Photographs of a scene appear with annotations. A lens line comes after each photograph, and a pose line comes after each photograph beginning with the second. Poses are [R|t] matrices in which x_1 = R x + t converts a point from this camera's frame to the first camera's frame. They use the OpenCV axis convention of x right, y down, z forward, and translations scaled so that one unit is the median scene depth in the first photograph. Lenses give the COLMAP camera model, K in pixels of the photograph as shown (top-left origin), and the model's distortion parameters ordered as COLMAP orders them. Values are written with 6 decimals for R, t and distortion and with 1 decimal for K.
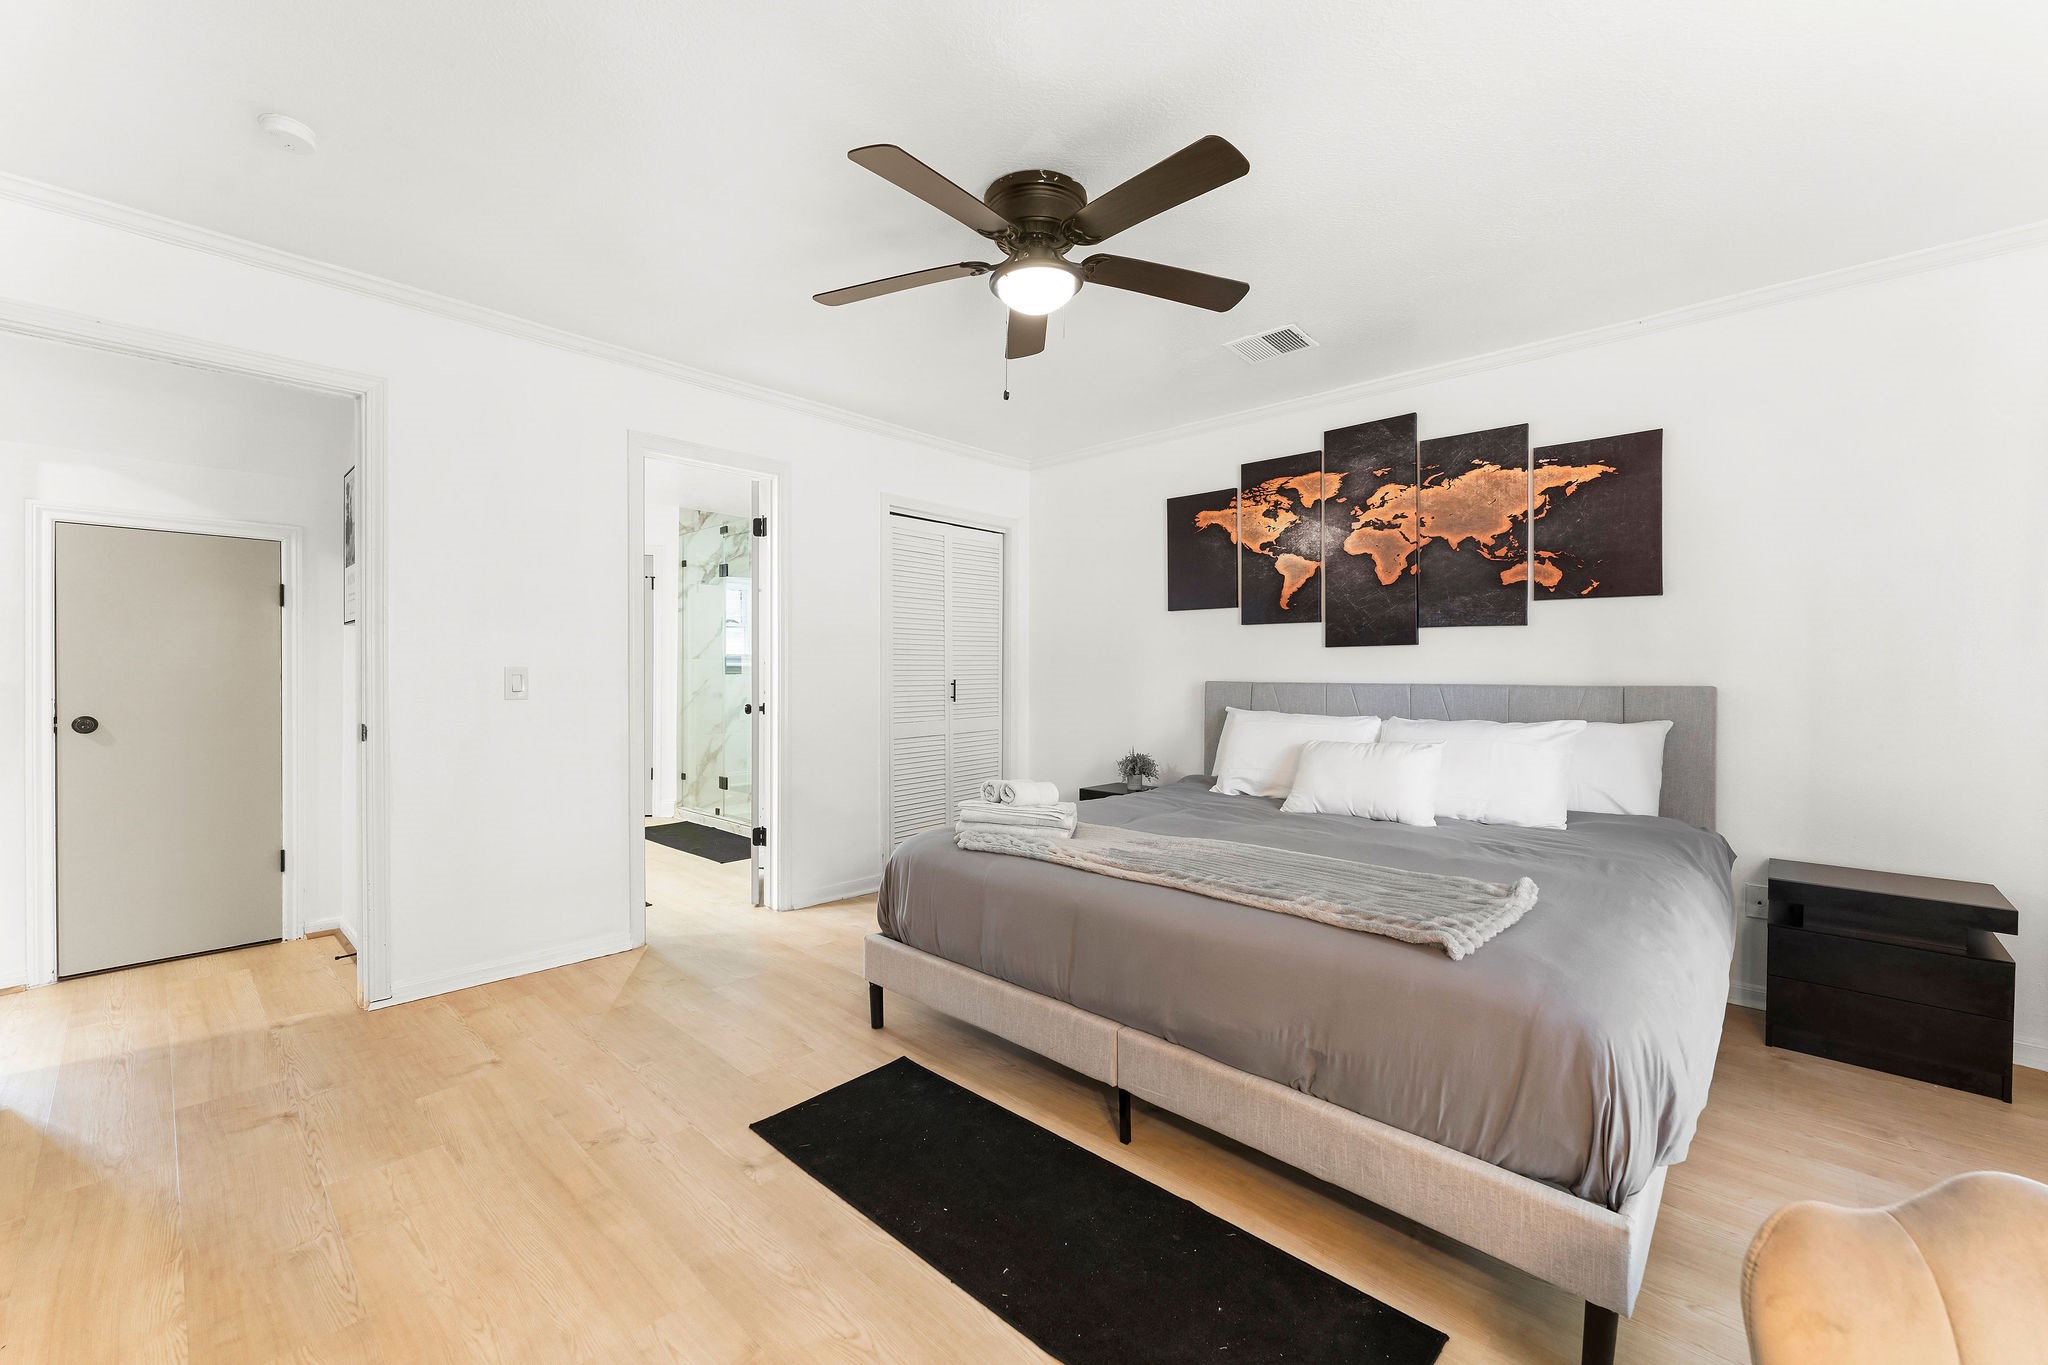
lens RADIAL K [[821.7, 0, 1021.5], [0, 821.7, 668.1], [0, 0, 1]] dist [-0.000242, -0.000166]
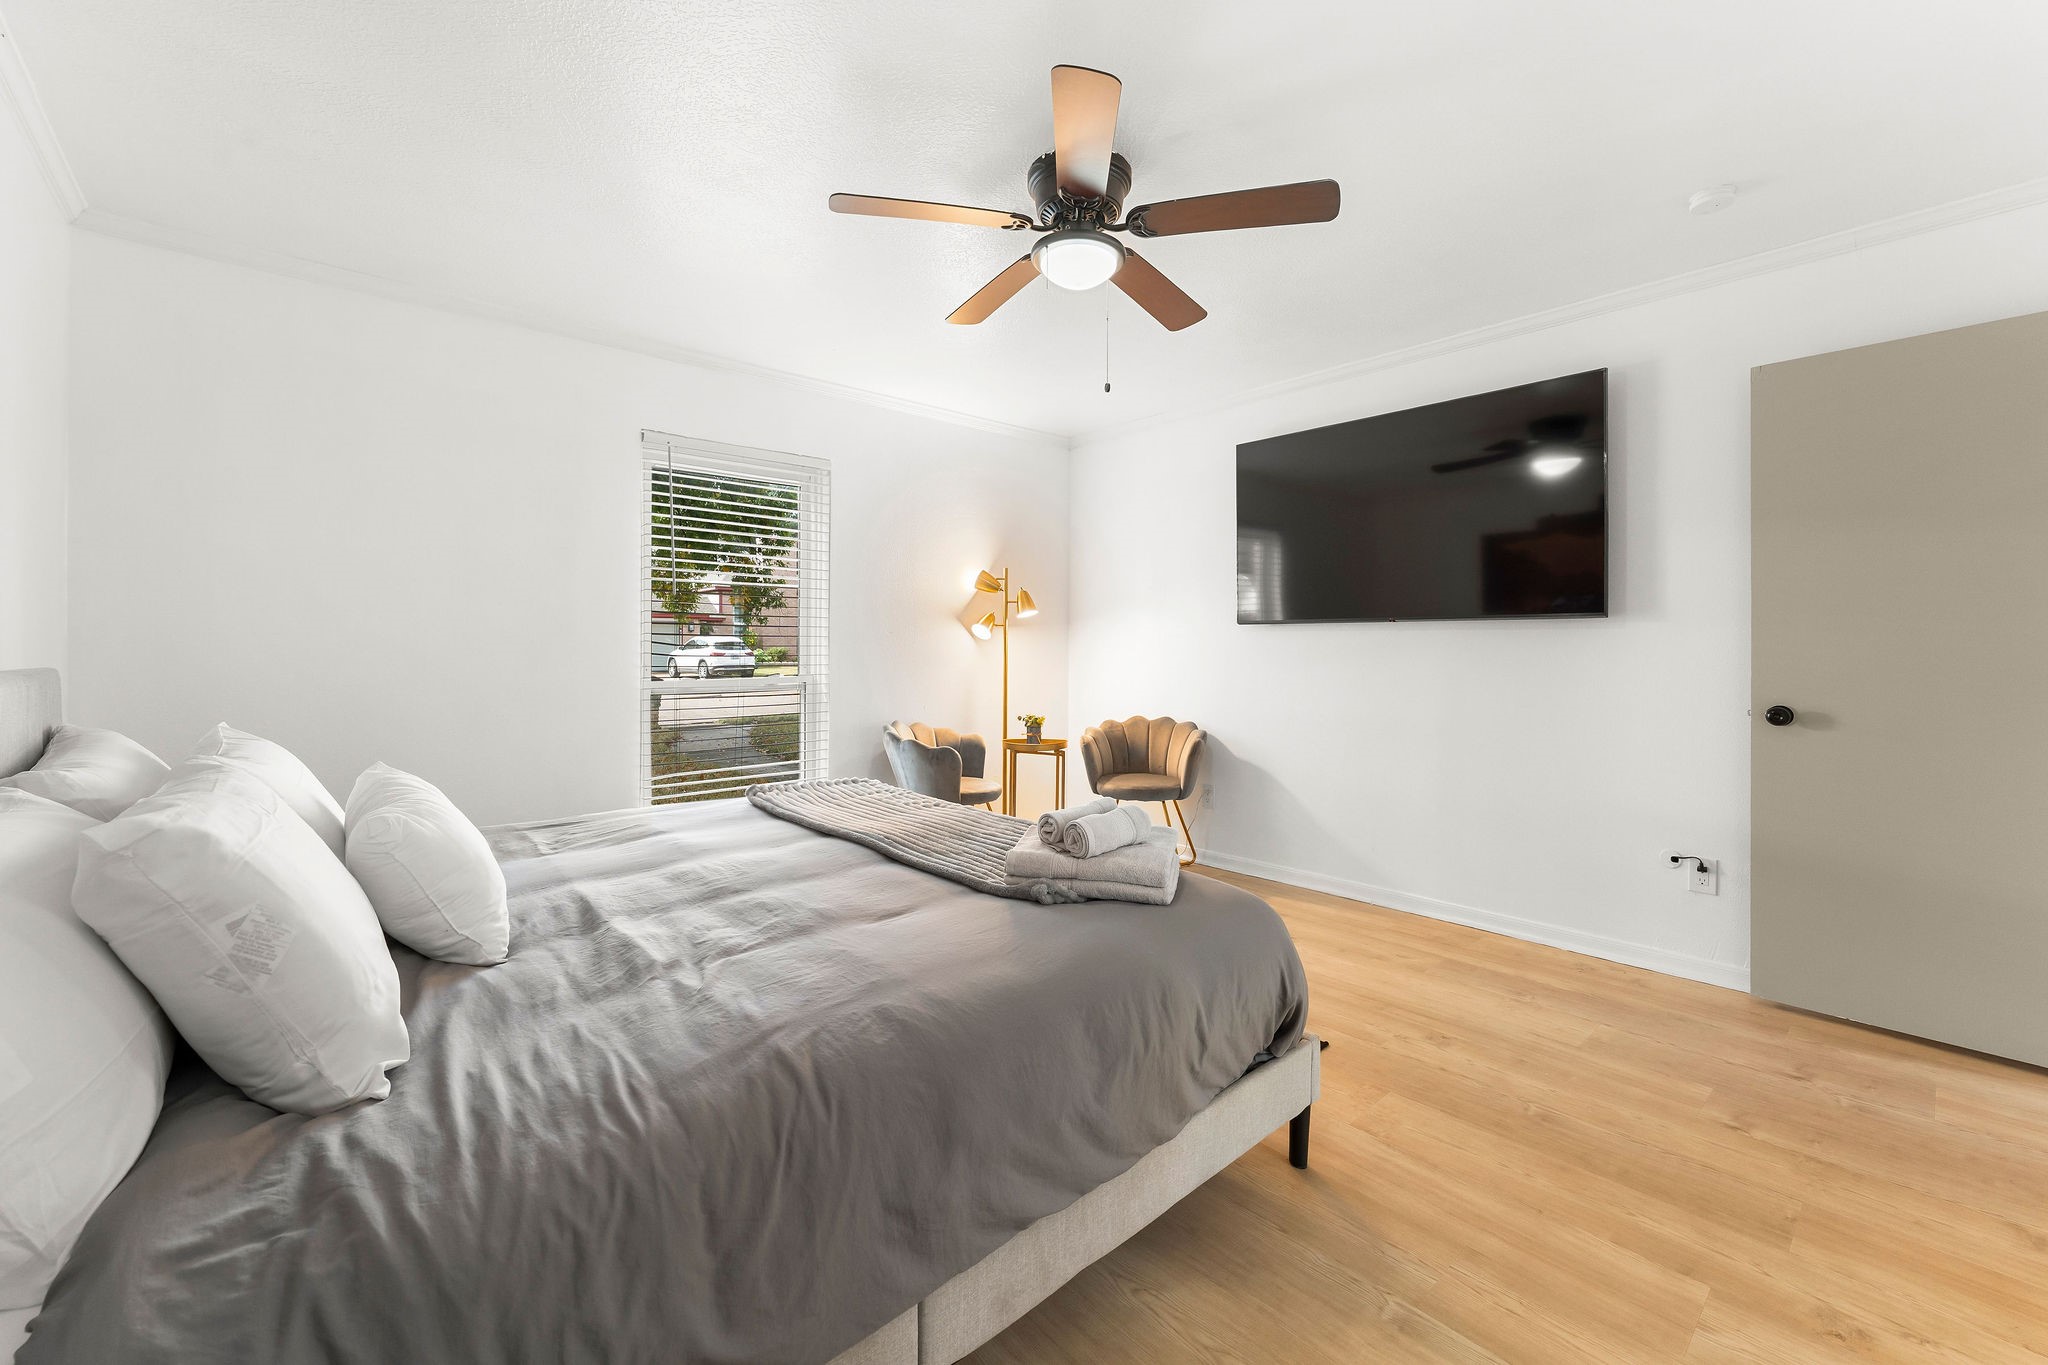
lens RADIAL K [[821.7, 0, 1021.5], [0, 821.7, 668.1], [0, 0, 1]] dist [-0.000242, -0.000166]
pose [[-0.994692, 0.000895, 0.102889, -0.016621], [0.002706, 0.999844, 0.017461, 0.002434], [-0.102857, 0.017647, -0.994540, 2.148515]]
